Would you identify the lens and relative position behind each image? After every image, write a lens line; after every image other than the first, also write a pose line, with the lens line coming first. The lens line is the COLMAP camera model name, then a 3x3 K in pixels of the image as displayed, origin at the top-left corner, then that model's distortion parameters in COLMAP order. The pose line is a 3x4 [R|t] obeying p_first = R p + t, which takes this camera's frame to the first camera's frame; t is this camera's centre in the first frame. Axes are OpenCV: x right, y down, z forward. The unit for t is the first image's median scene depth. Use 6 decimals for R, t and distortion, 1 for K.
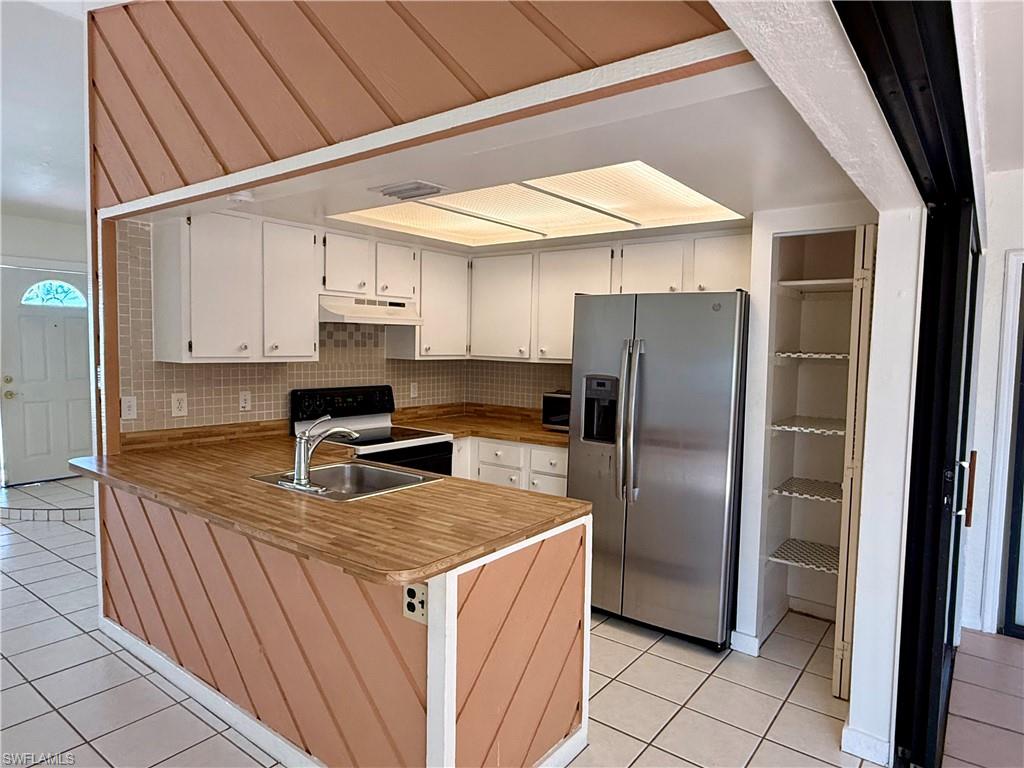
lens RADIAL K [[631.7, 0, 509.6], [0, 631.7, 386.5], [0, 0, 1]] dist [0.007497, -0.000165]
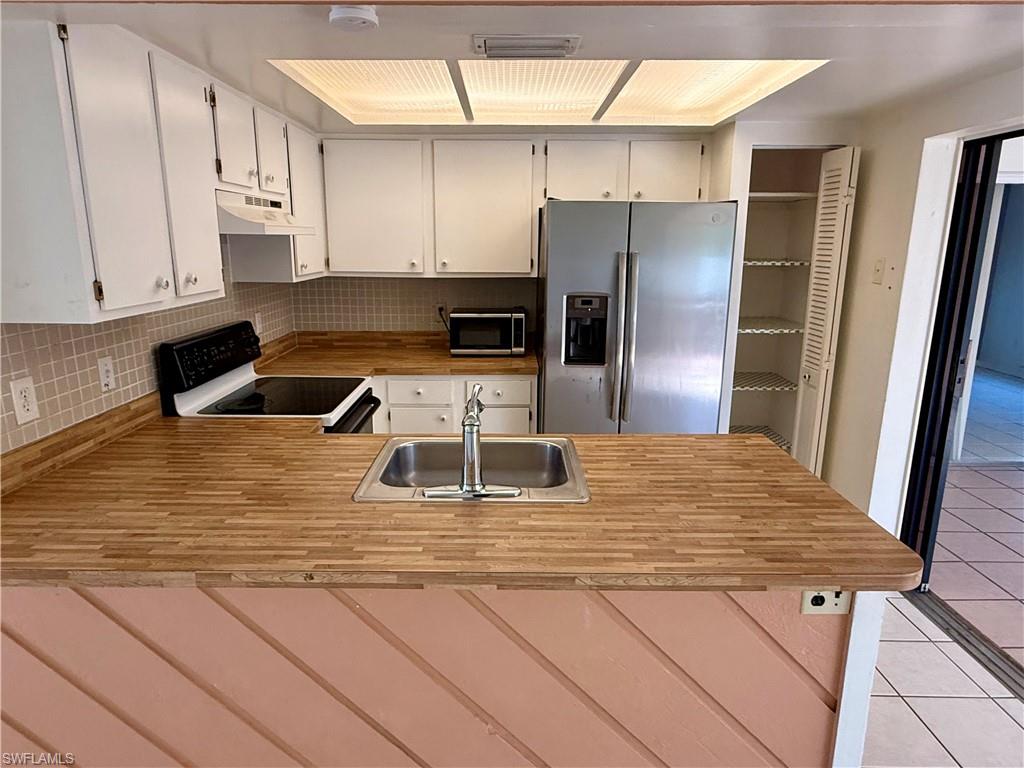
lens RADIAL K [[631.7, 0, 509.6], [0, 631.7, 386.5], [0, 0, 1]] dist [0.007497, -0.000165]
pose [[0.794369, -0.152931, 0.587869, -0.463821], [0.052275, 0.981409, 0.184671, -0.054044], [-0.605182, -0.115966, 0.787596, 0.307393]]
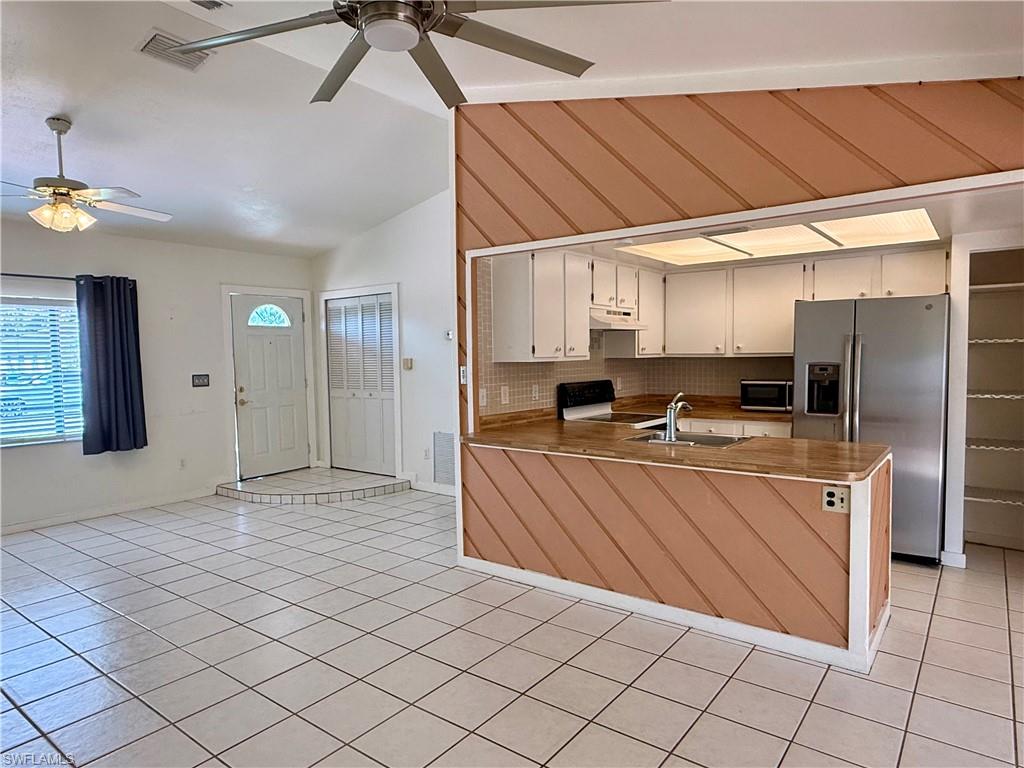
lens RADIAL K [[632.2, 0, 507.7], [0, 632.2, 389.2], [0, 0, 1]] dist [0.004173, -0.000635]
pose [[0.999449, -0.033040, -0.003233, -0.465910], [0.033007, 0.999406, -0.009917, 0.027176], [0.003558, 0.009804, 0.999946, -0.284703]]
